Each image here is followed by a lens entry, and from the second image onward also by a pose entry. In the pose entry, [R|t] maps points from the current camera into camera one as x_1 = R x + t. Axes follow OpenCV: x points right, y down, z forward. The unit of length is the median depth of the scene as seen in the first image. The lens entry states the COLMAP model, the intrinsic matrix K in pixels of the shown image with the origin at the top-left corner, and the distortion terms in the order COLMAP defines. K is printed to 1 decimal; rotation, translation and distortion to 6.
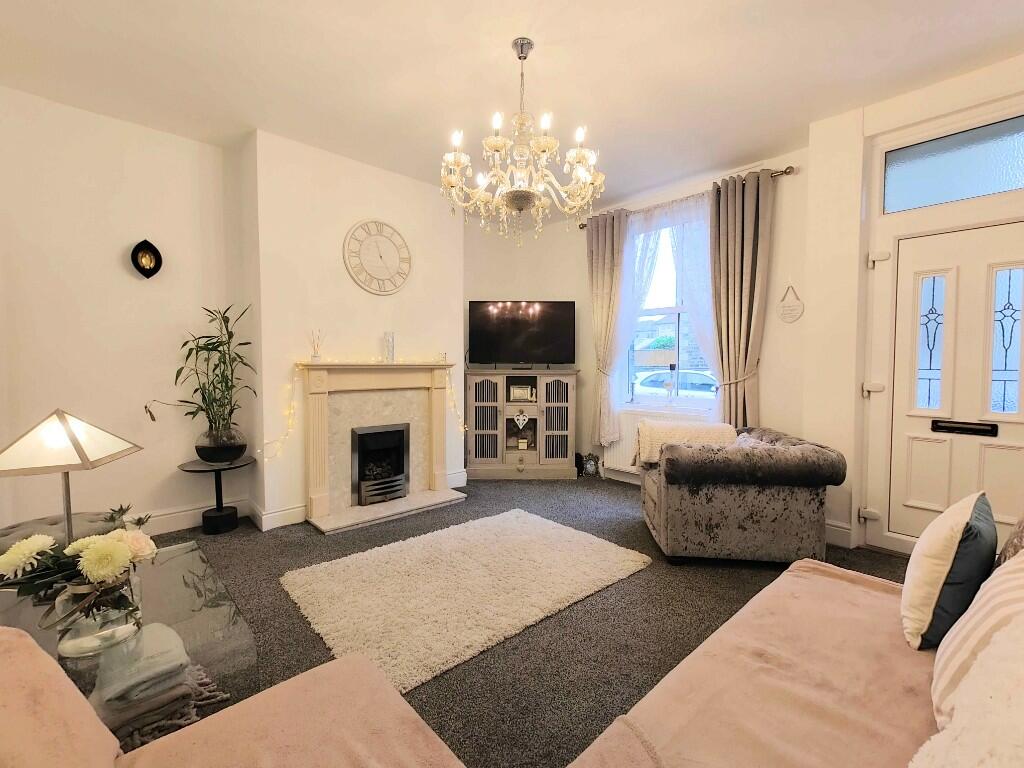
lens RADIAL K [[446.3, 0, 510.3], [0, 446.3, 378.8], [0, 0, 1]] dist [0.000156, 0.000067]
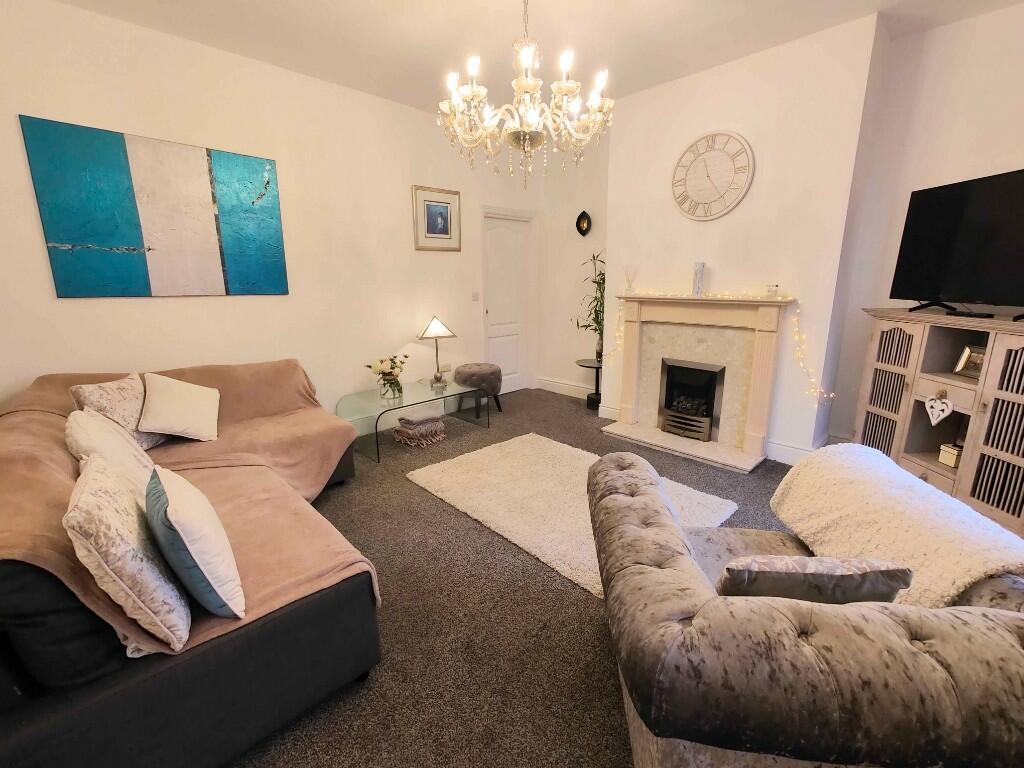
lens RADIAL K [[446.3, 0, 510.3], [0, 446.3, 378.8], [0, 0, 1]] dist [0.000156, 0.000067]
pose [[0.031794, 0.220359, -0.974900, 0.647501], [-0.021688, 0.975316, 0.219746, -0.063511], [0.999259, 0.014157, 0.035788, 0.563078]]
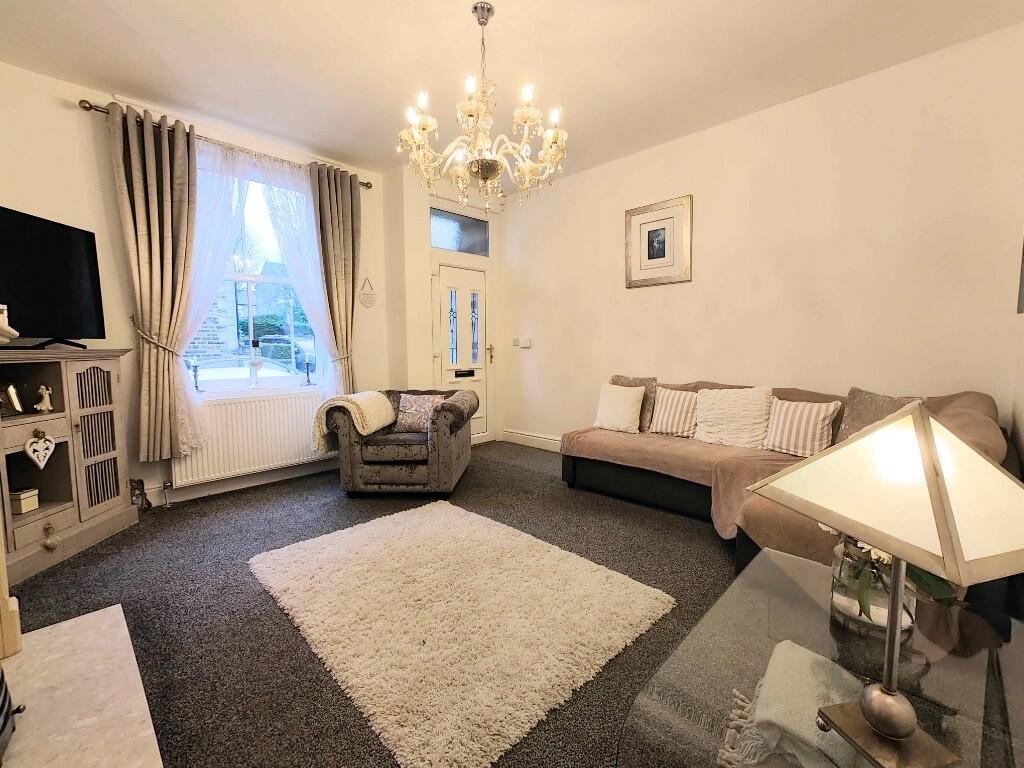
lens RADIAL K [[443.3, 0, 509.5], [0, 443.3, 379.6], [0, 0, 1]] dist [-0.013659, -0.000221]
pose [[-0.061212, -0.076996, 0.995151, -0.593909], [0.039395, 0.996057, 0.079489, -0.005161], [-0.997347, 0.044069, -0.057938, 0.615154]]
